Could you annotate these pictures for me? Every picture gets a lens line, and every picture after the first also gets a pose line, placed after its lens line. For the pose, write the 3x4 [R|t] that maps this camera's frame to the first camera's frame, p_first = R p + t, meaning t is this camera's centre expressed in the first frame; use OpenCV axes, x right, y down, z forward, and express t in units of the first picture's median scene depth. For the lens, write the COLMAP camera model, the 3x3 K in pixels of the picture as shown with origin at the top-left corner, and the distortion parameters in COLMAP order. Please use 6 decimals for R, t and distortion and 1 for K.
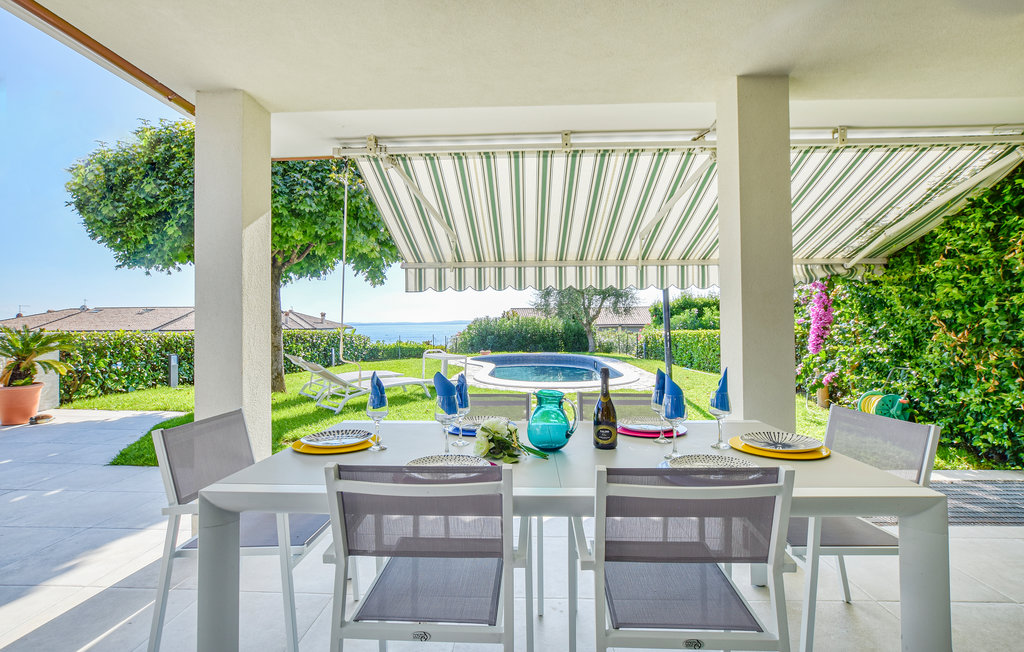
lens RADIAL K [[454.2, 0, 515.3], [0, 454.2, 326.6], [0, 0, 1]] dist [0.000184, -0.000958]
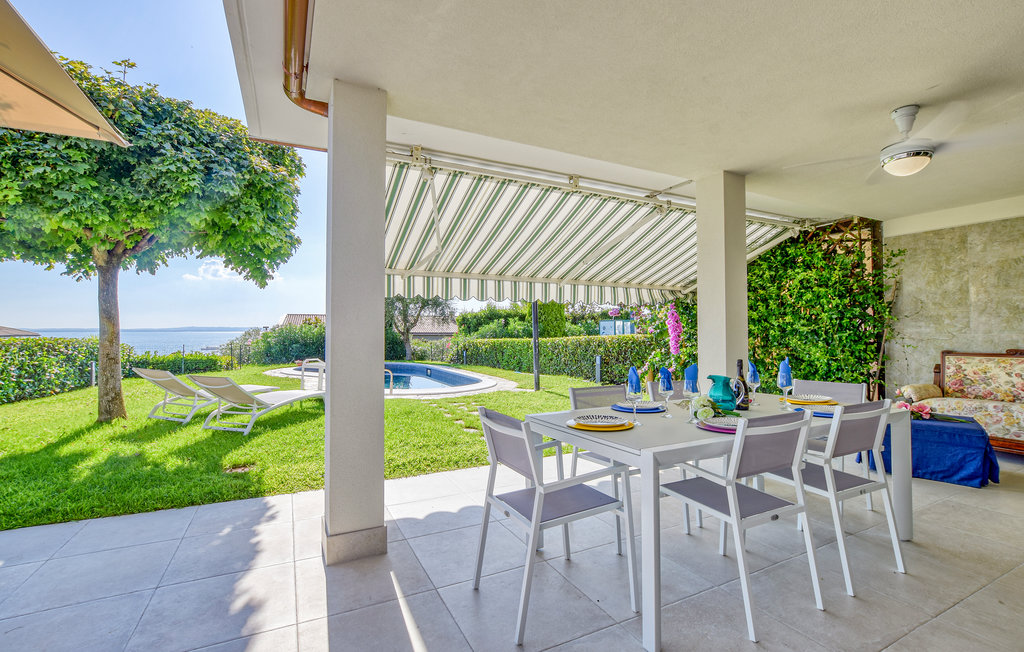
lens RADIAL K [[454.2, 0, 502.8], [0, 454.2, 327.2], [0, 0, 1]] dist [0.000184, -0.000958]
pose [[0.879459, 0.011514, 0.475836, -0.155468], [-0.003307, 0.999831, -0.018082, 0.001222], [-0.475964, 0.014329, 0.879348, 0.004089]]
